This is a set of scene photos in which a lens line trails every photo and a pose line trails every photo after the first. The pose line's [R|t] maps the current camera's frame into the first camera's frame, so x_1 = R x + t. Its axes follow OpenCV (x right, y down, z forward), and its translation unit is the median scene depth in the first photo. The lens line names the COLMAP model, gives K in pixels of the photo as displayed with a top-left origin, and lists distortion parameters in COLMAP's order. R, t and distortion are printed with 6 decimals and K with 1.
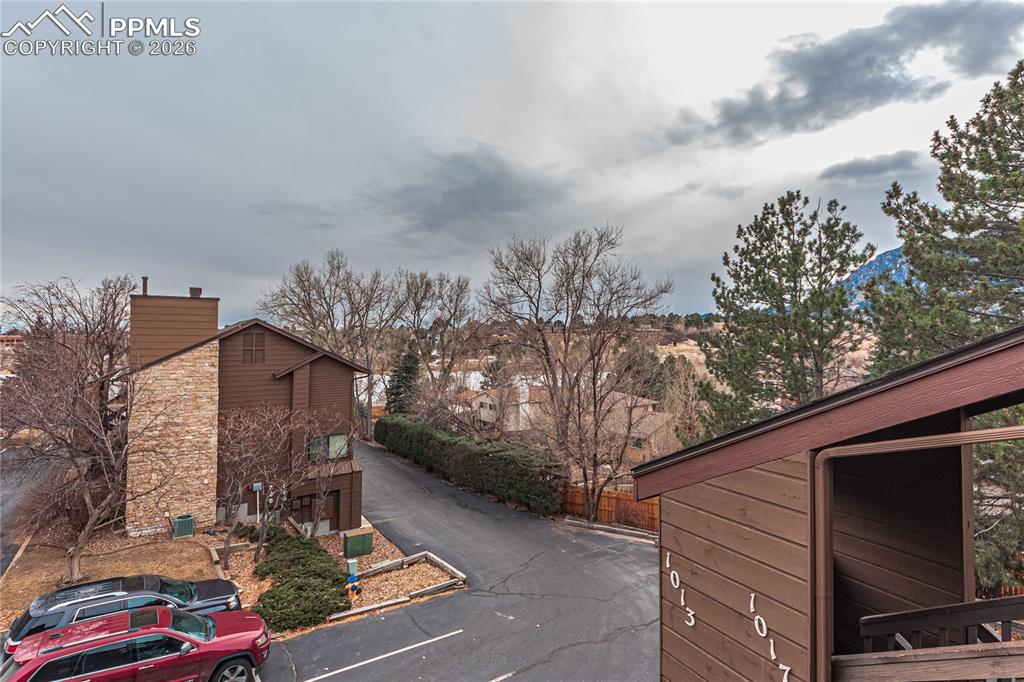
lens RADIAL K [[504.3, 0, 501.2], [0, 504.3, 326.7], [0, 0, 1]] dist [0.001007, -0.008826]
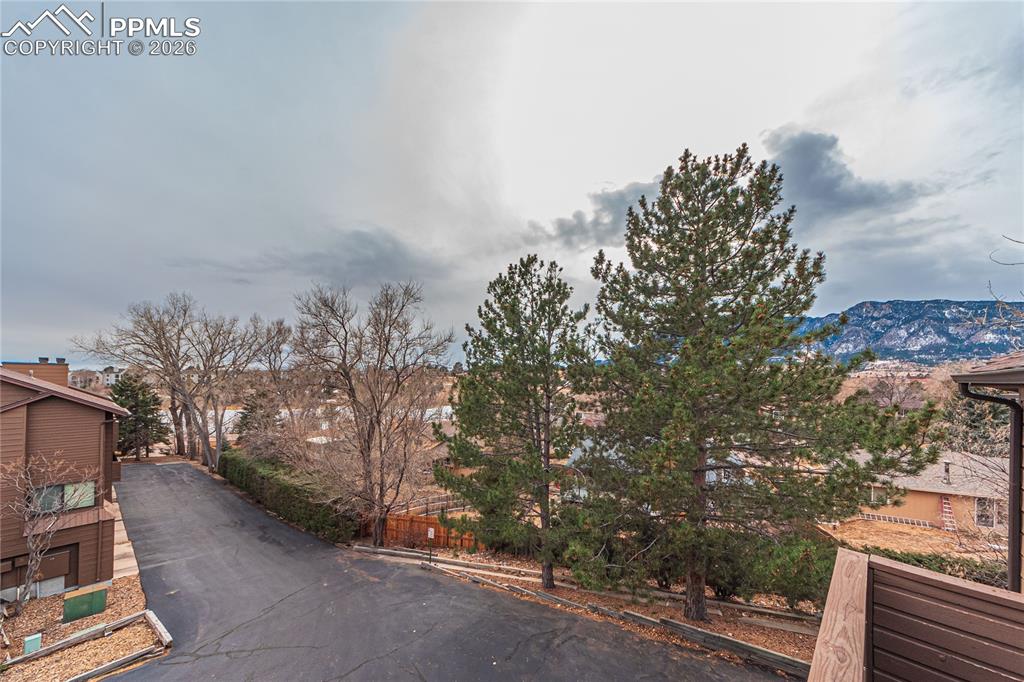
lens RADIAL K [[367.1, 0, 514.1], [0, 367.1, 383.9], [0, 0, 1]] dist [0.000617, 0.000076]
pose [[0.961639, 0.016890, 0.273799, 0.305133], [-0.023269, 0.999528, 0.020067, 0.008782], [-0.273331, -0.025668, 0.961578, 0.192412]]
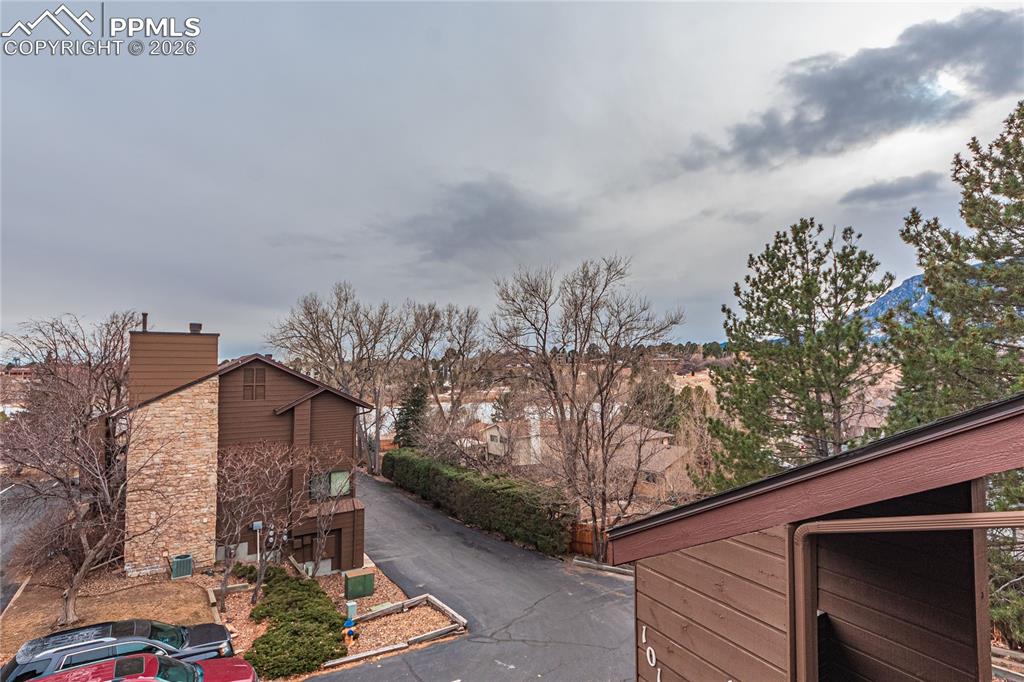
lens RADIAL K [[513.5, 0, 498.2], [0, 513.5, 348.3], [0, 0, 1]] dist [0.001335, -0.007314]
pose [[0.999593, -0.006503, -0.027767, 0.016659], [0.005998, 0.999816, -0.018240, -0.006972], [0.027881, 0.018066, 0.999448, 0.009252]]
